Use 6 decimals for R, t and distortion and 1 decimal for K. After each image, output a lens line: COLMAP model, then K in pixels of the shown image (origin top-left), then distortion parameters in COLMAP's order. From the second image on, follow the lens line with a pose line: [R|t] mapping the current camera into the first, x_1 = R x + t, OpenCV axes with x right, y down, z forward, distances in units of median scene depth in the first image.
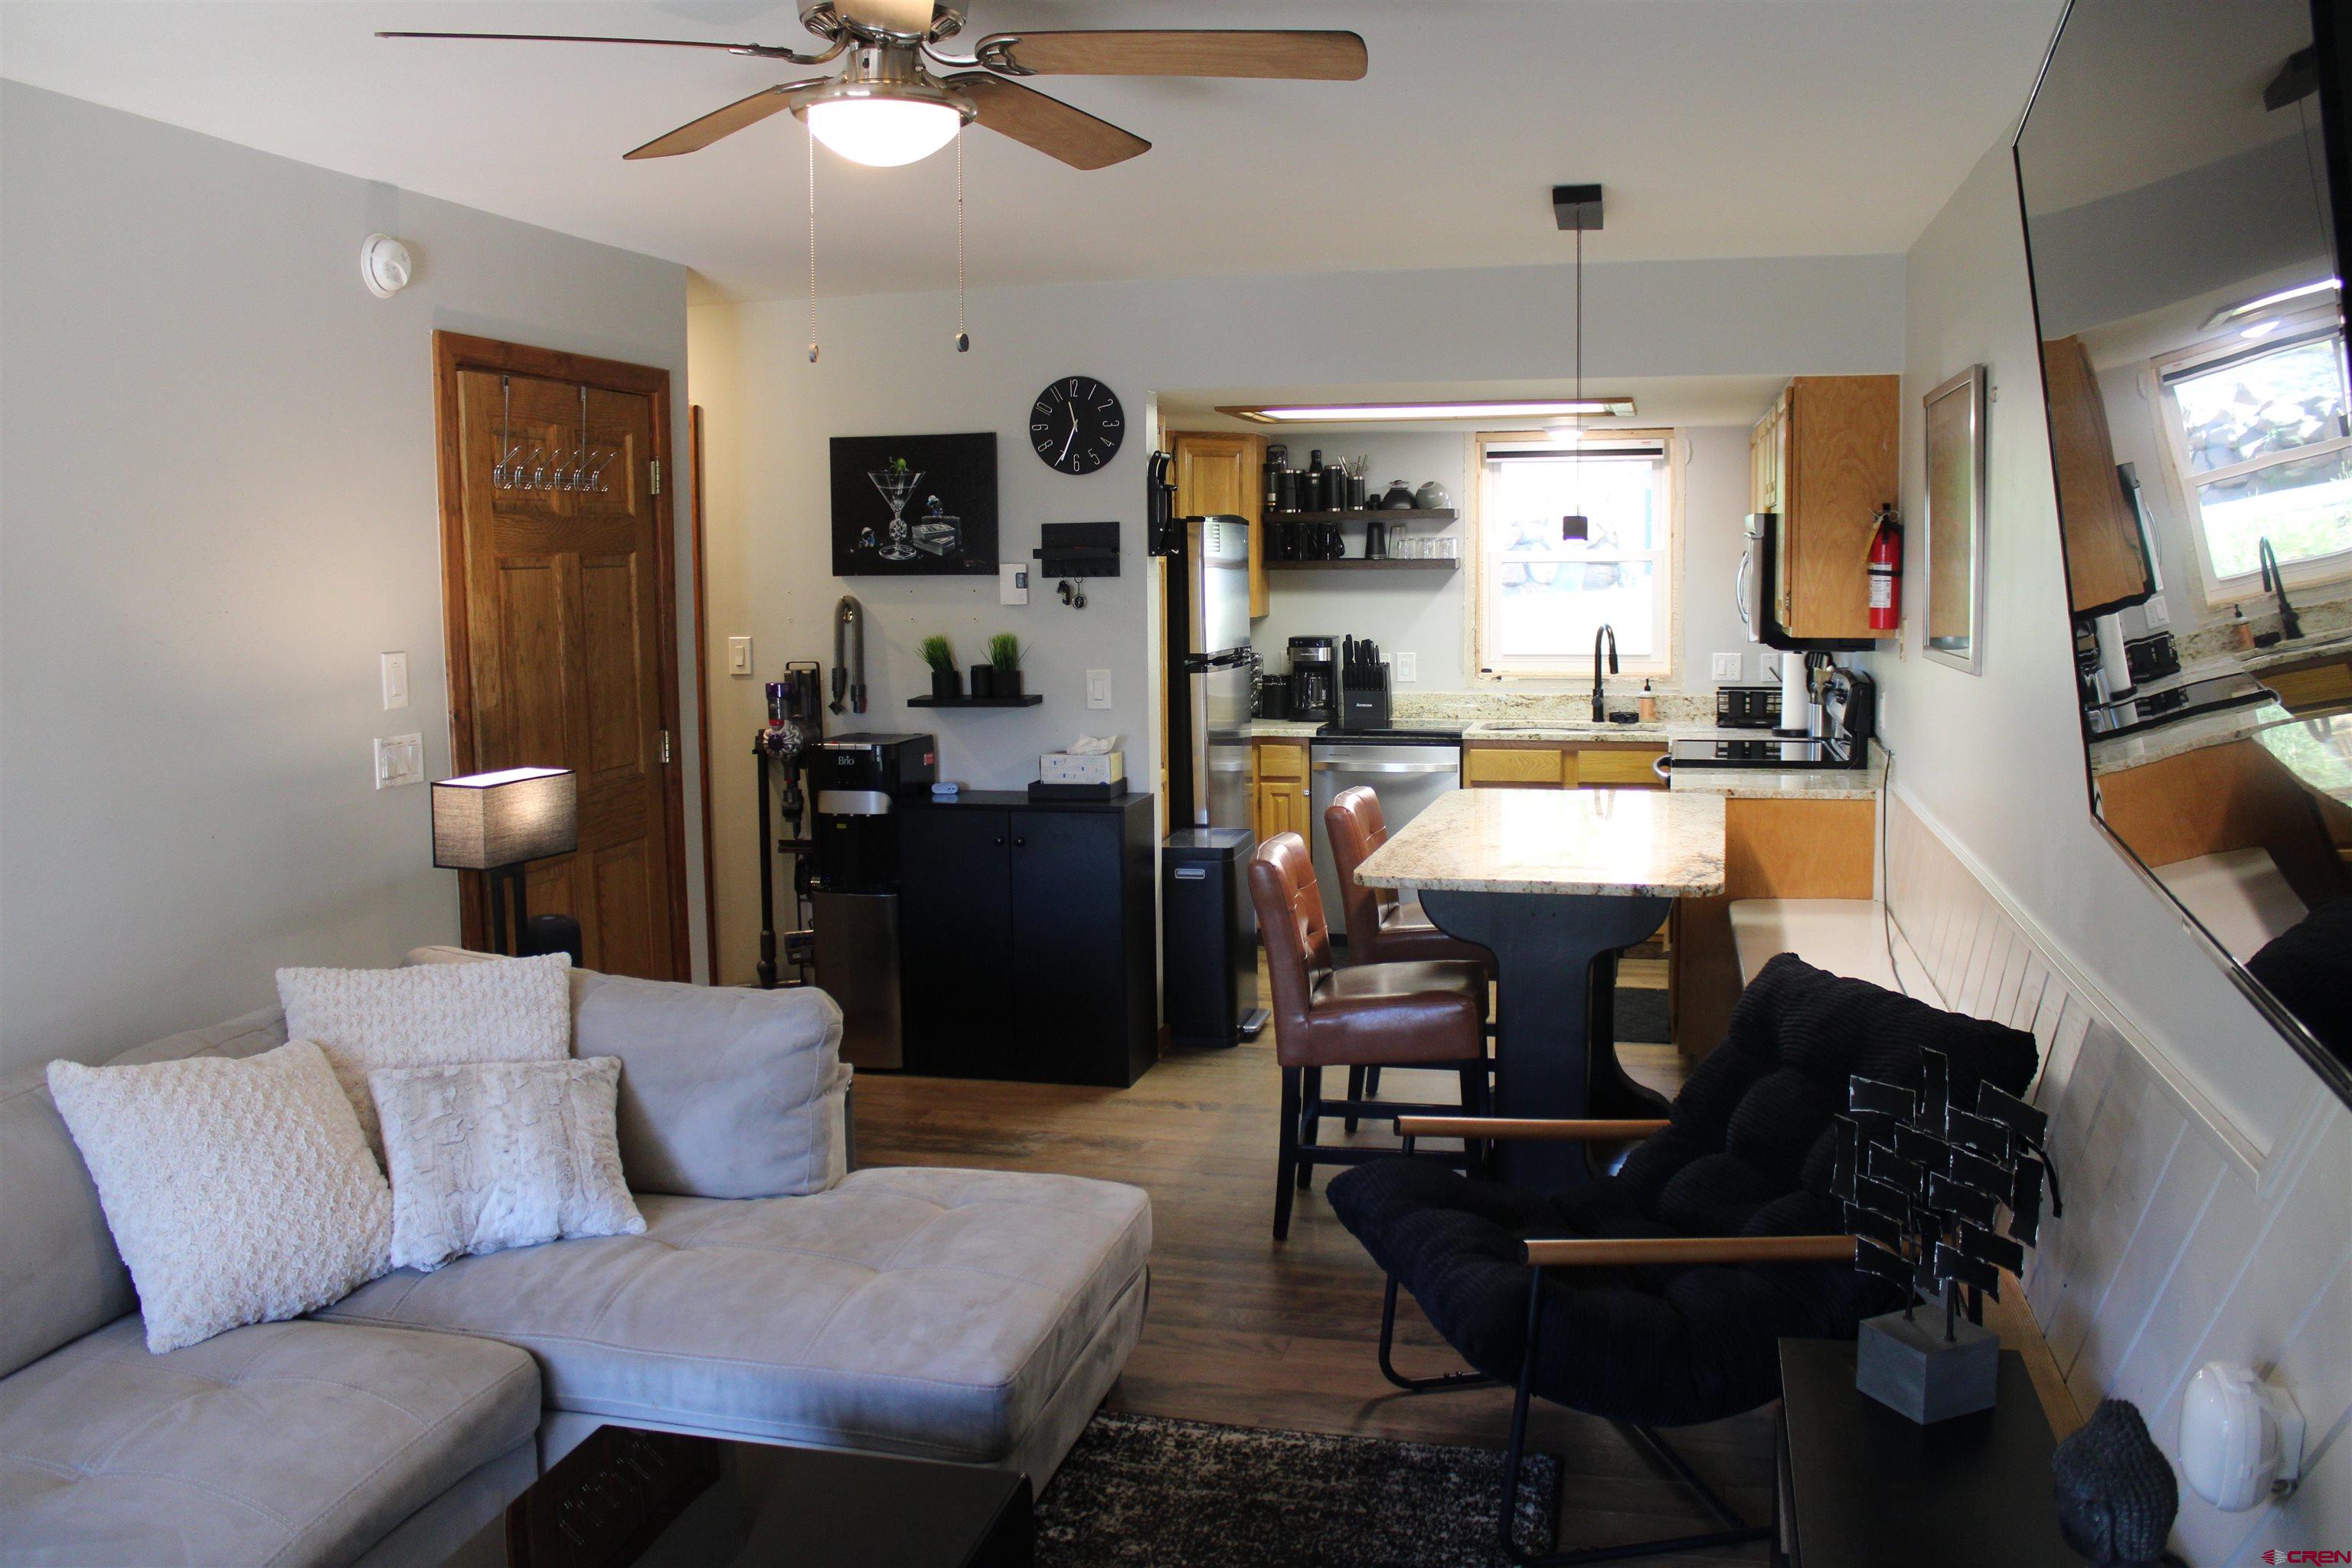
lens RADIAL K [[1960.1, 0, 1176.0], [0, 1960.1, 784.0], [0, 0, 1]] dist [-0.168564, 0.156121]
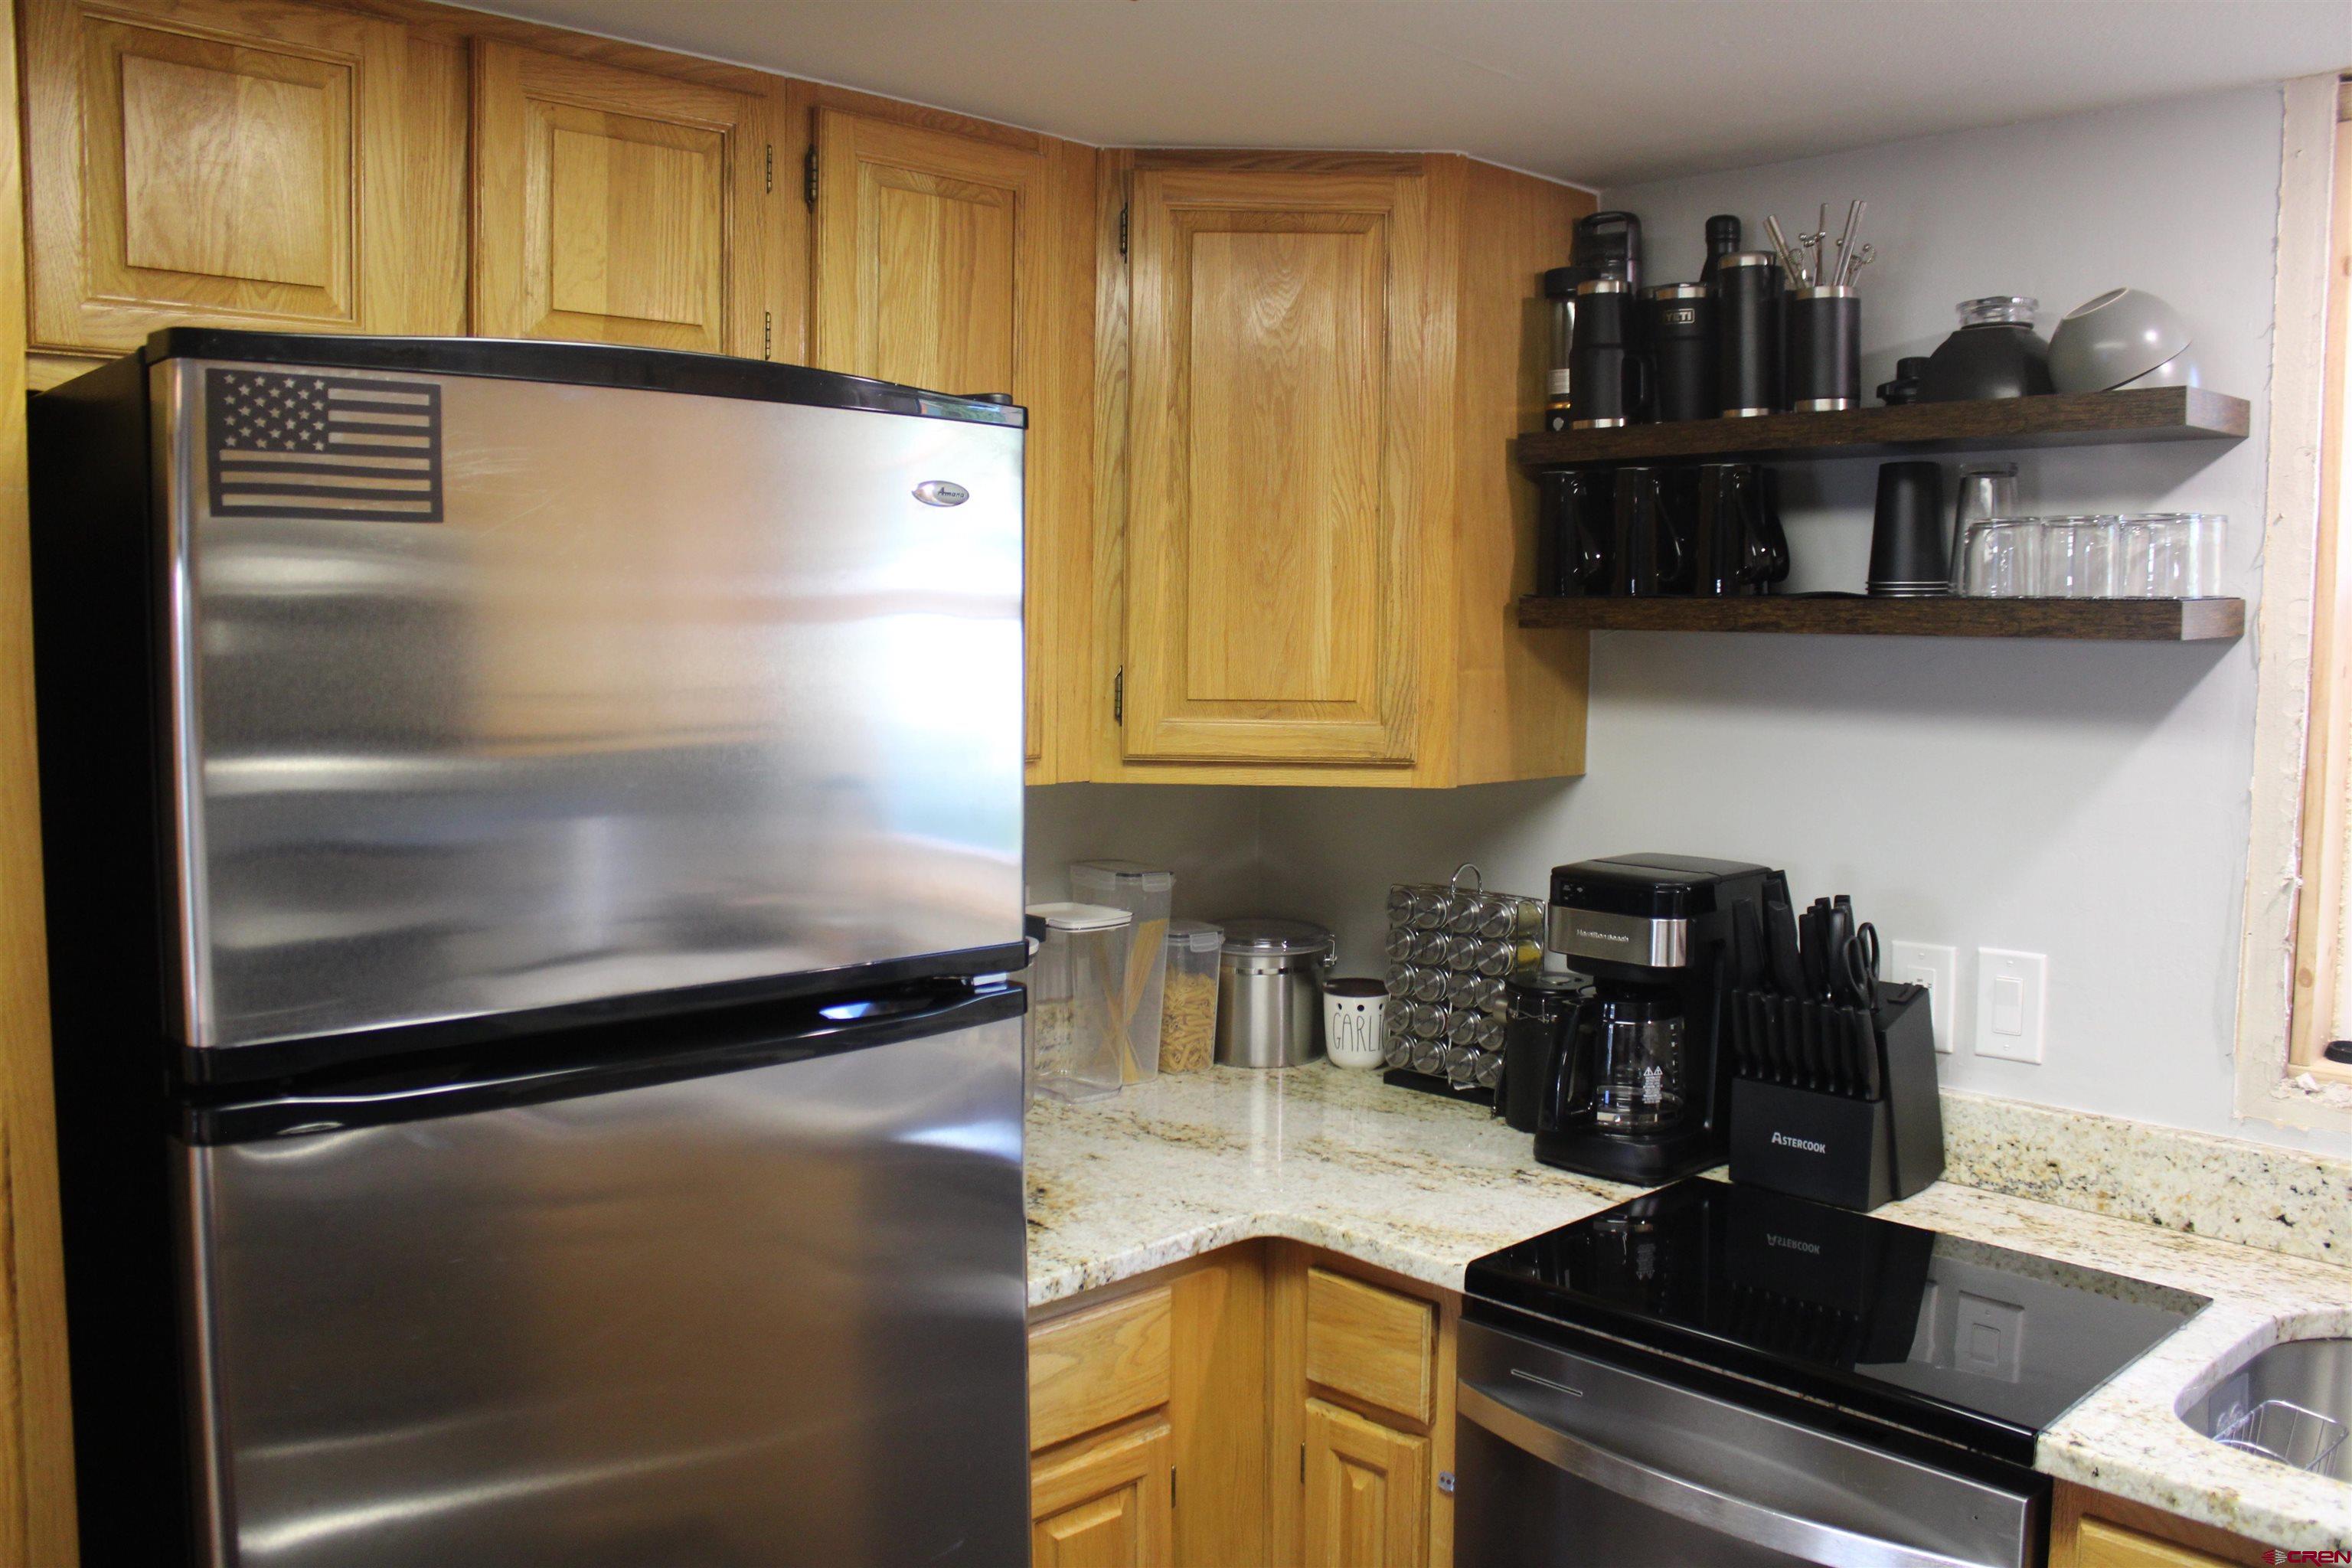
lens RADIAL K [[1960.1, 0, 1176.0], [0, 1960.1, 784.0], [0, 0, 1]] dist [-0.168564, 0.156121]
pose [[0.851845, 0.062051, -0.520106, 0.205760], [-0.076580, 0.997042, -0.006472, -0.106114], [0.518166, 0.045343, 0.854077, 0.958051]]
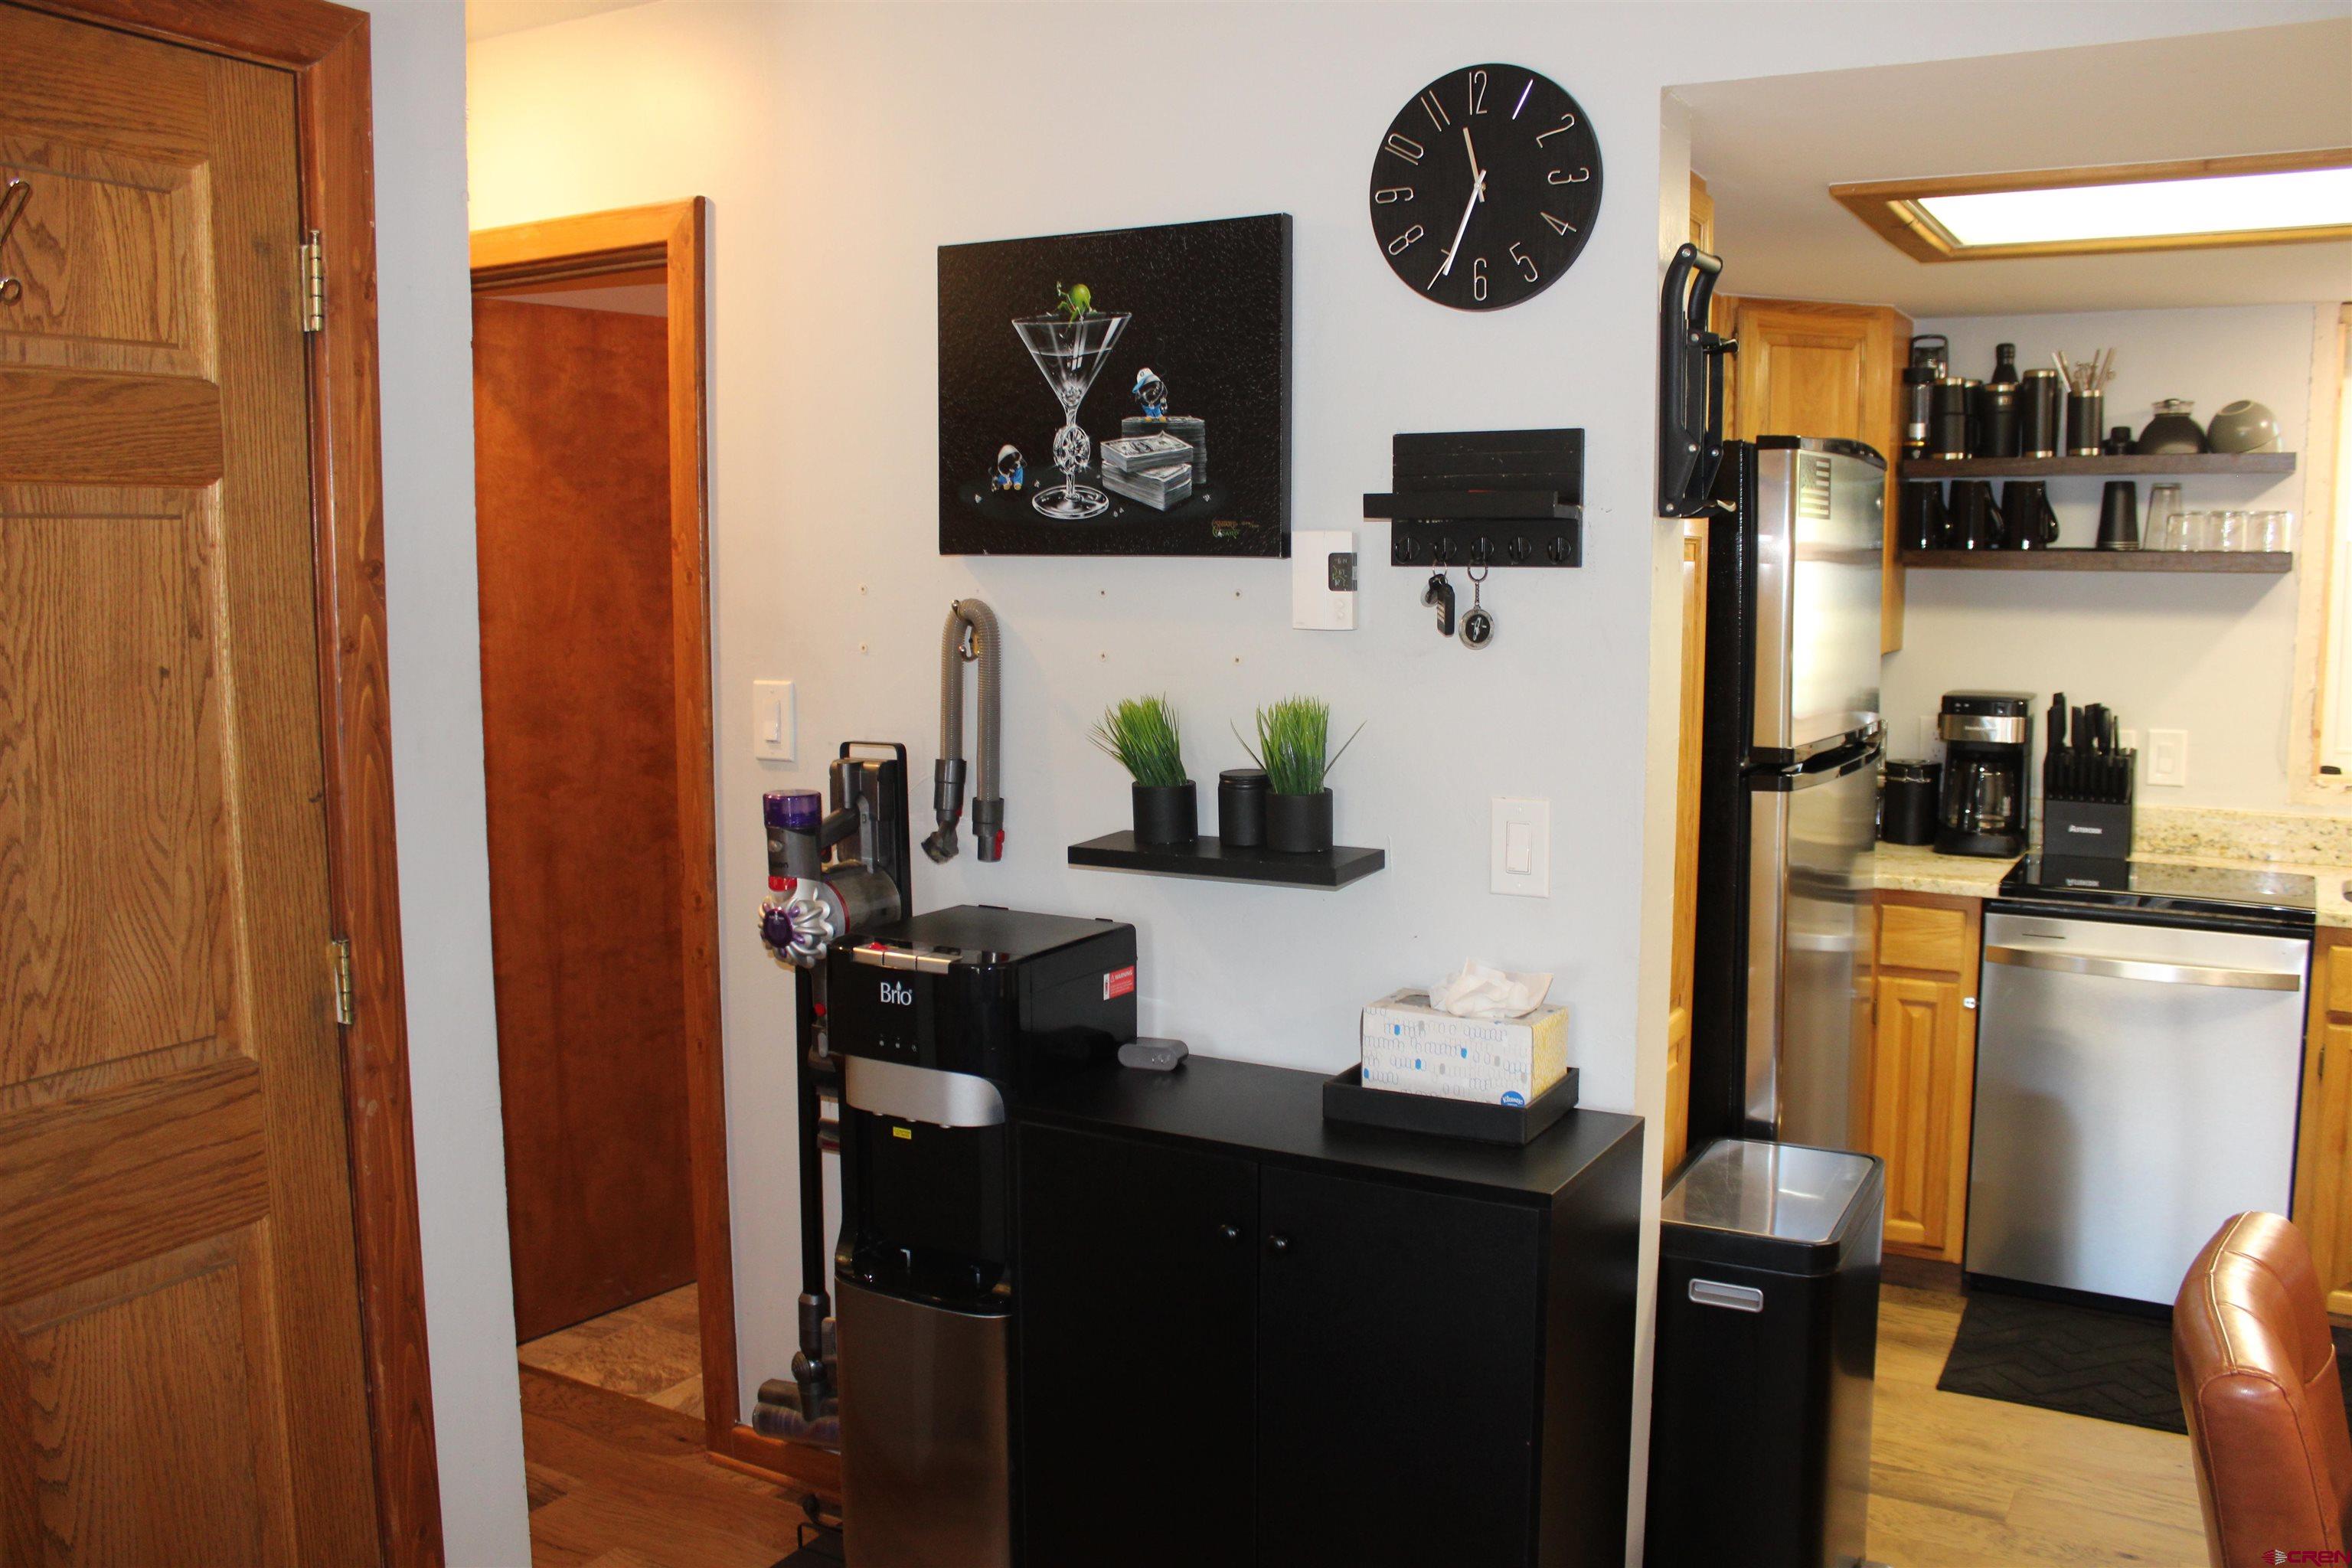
lens RADIAL K [[1960.1, 0, 1176.0], [0, 1960.1, 784.0], [0, 0, 1]] dist [-0.168564, 0.156121]
pose [[0.960986, 0.043727, -0.273120, 0.001491], [-0.043318, 0.999033, 0.007528, -0.060156], [0.273185, 0.004597, 0.961951, 0.585411]]
